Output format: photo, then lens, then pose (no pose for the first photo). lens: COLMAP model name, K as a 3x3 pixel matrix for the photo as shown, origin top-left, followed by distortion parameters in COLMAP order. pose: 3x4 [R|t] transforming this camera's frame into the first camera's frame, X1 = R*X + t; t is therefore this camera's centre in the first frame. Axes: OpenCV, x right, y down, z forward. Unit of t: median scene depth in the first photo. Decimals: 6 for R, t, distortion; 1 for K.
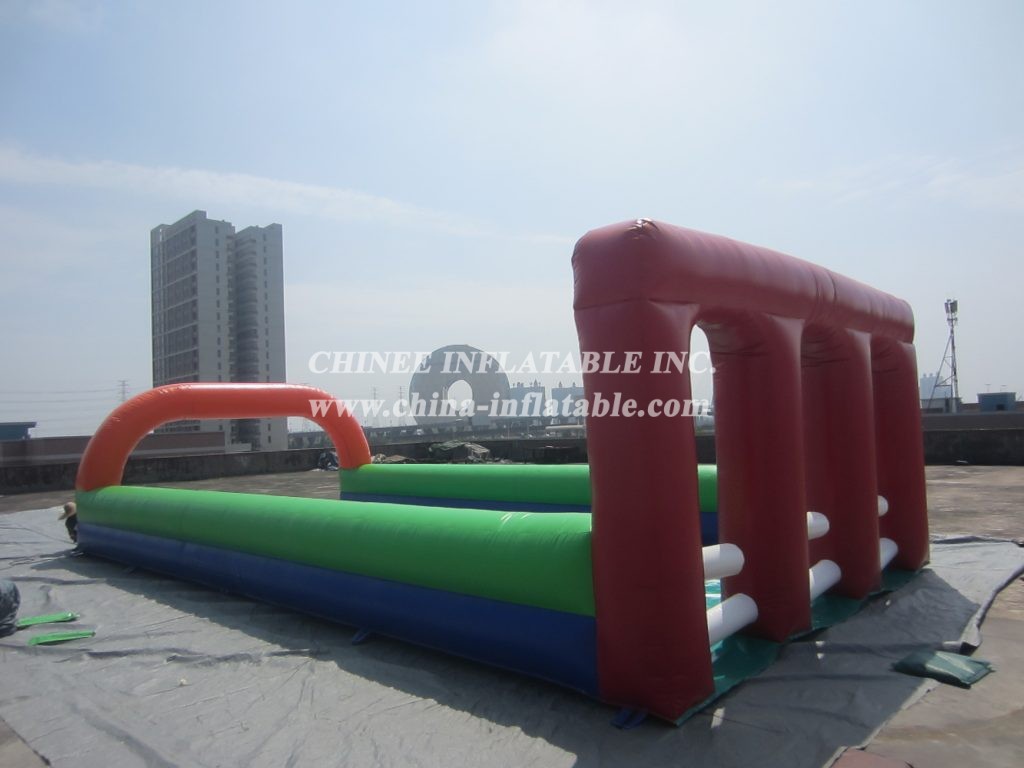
lens RADIAL K [[738.5, 0, 505.1], [0, 738.5, 405.9], [0, 0, 1]] dist [-0.022271, 0.000646]
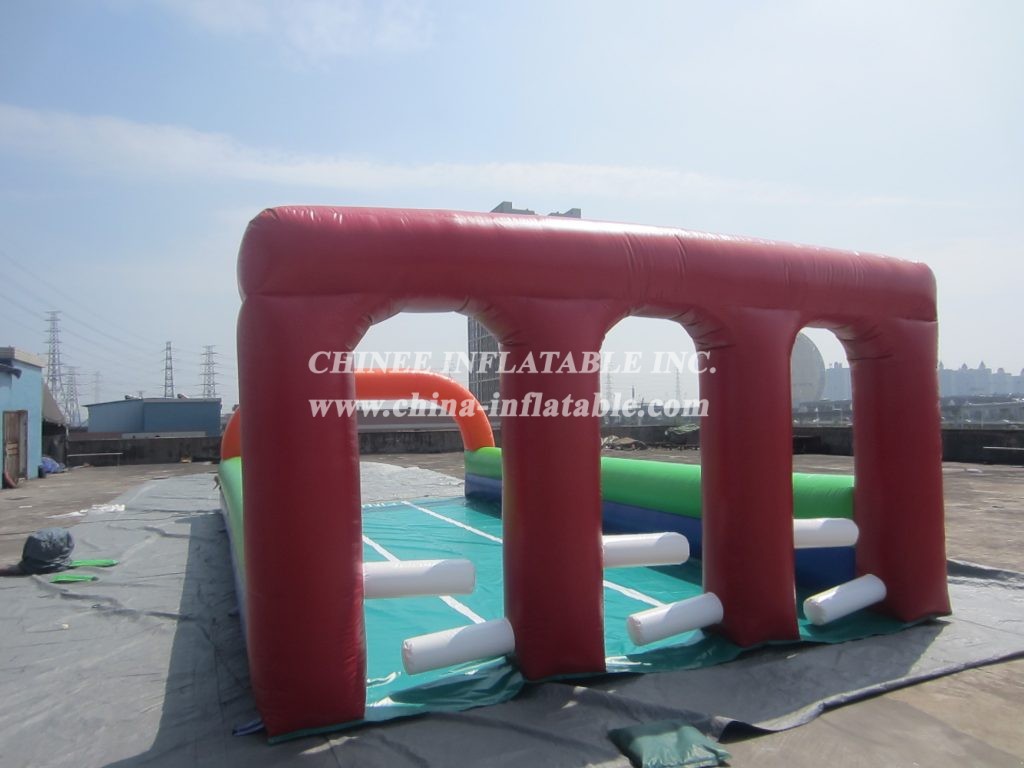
lens RADIAL K [[738.5, 0, 505.1], [0, 738.5, 405.9], [0, 0, 1]] dist [-0.022271, 0.000646]
pose [[0.919125, 0.023493, -0.393266, 0.486128], [-0.012609, 0.999463, 0.030235, -0.018608], [0.393765, -0.022831, 0.918928, 0.143248]]
